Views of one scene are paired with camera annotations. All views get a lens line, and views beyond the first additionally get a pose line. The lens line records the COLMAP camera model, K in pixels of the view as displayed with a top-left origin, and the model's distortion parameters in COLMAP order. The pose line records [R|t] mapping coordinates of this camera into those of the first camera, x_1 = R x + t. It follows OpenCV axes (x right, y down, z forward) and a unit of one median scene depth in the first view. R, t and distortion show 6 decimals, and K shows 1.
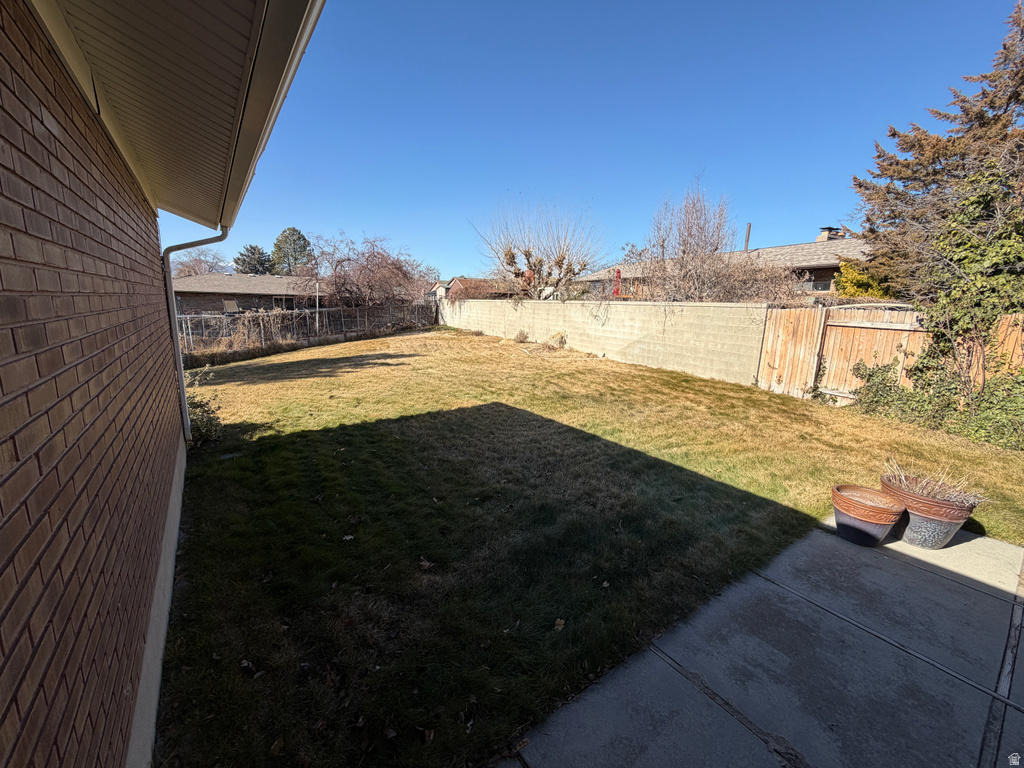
lens RADIAL K [[407.4, 0, 510.5], [0, 407.4, 384.7], [0, 0, 1]] dist [-0.001647, 0.000202]
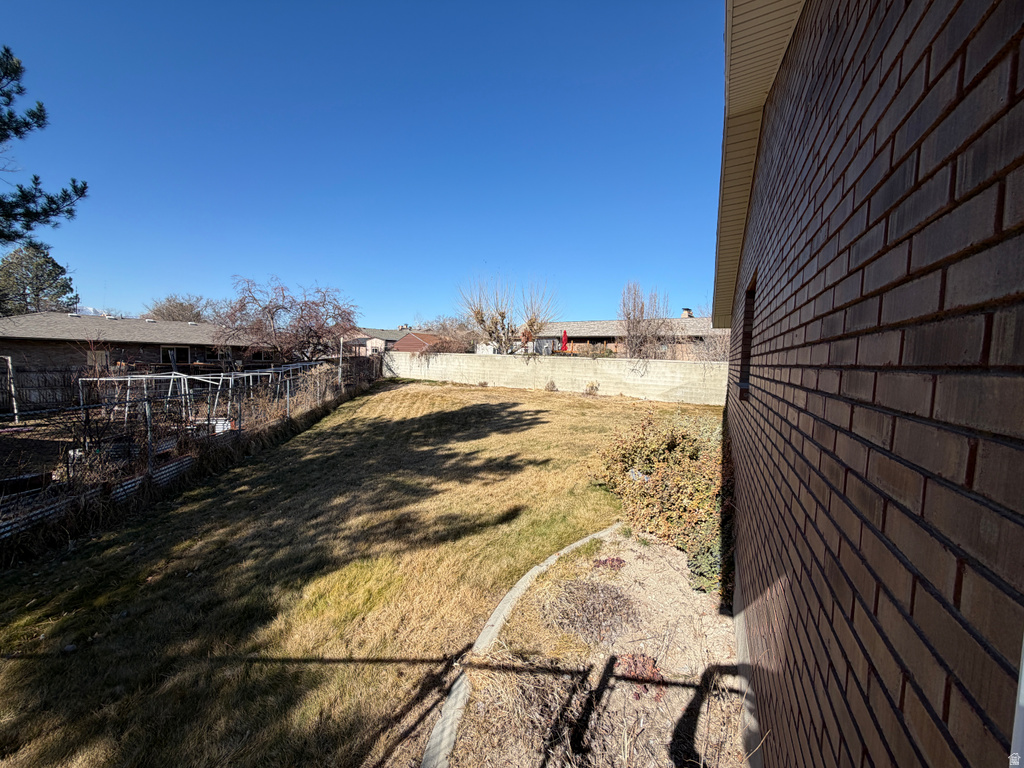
lens RADIAL K [[407.4, 0, 512.0], [0, 407.4, 385.2], [0, 0, 1]] dist [-0.001647, 0.000202]
pose [[0.886844, -0.031355, 0.461004, -1.176858], [0.082472, 0.992416, -0.091155, -0.037417], [-0.454650, 0.118860, 0.882704, -0.031345]]
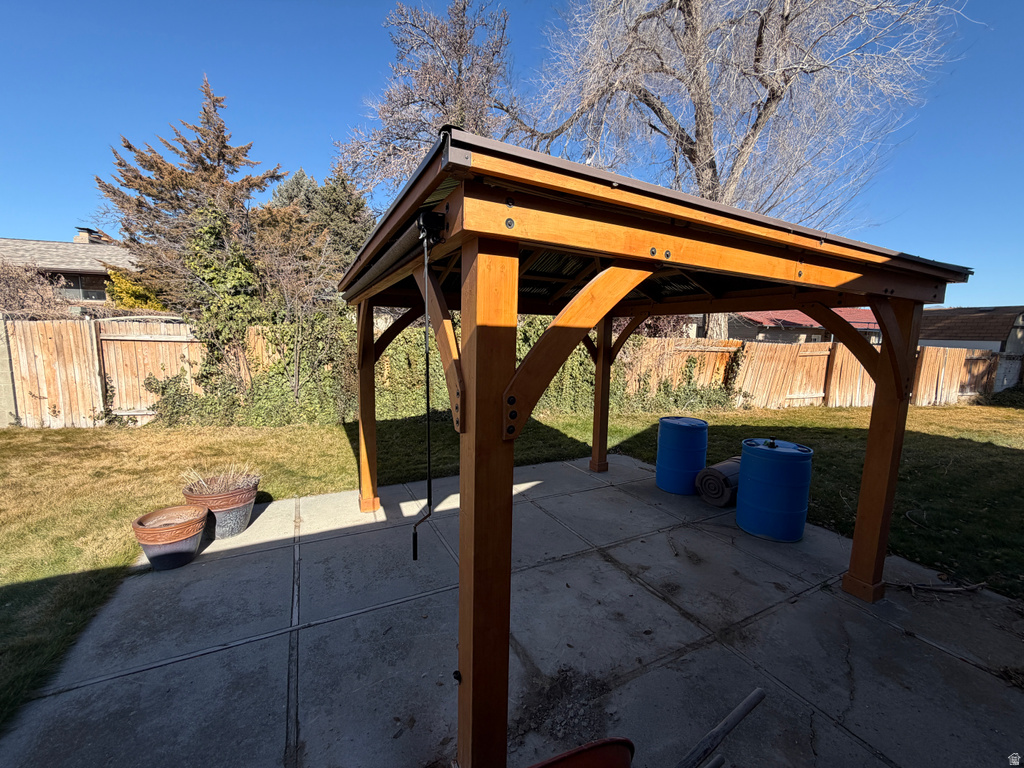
lens RADIAL K [[407.4, 0, 513.1], [0, 407.4, 388.3], [0, 0, 1]] dist [-0.001647, 0.000202]
pose [[0.149245, -0.155751, 0.976457, 0.046598], [0.174823, 0.976116, 0.128976, -0.002019], [-0.973223, 0.151458, 0.172909, -0.000270]]
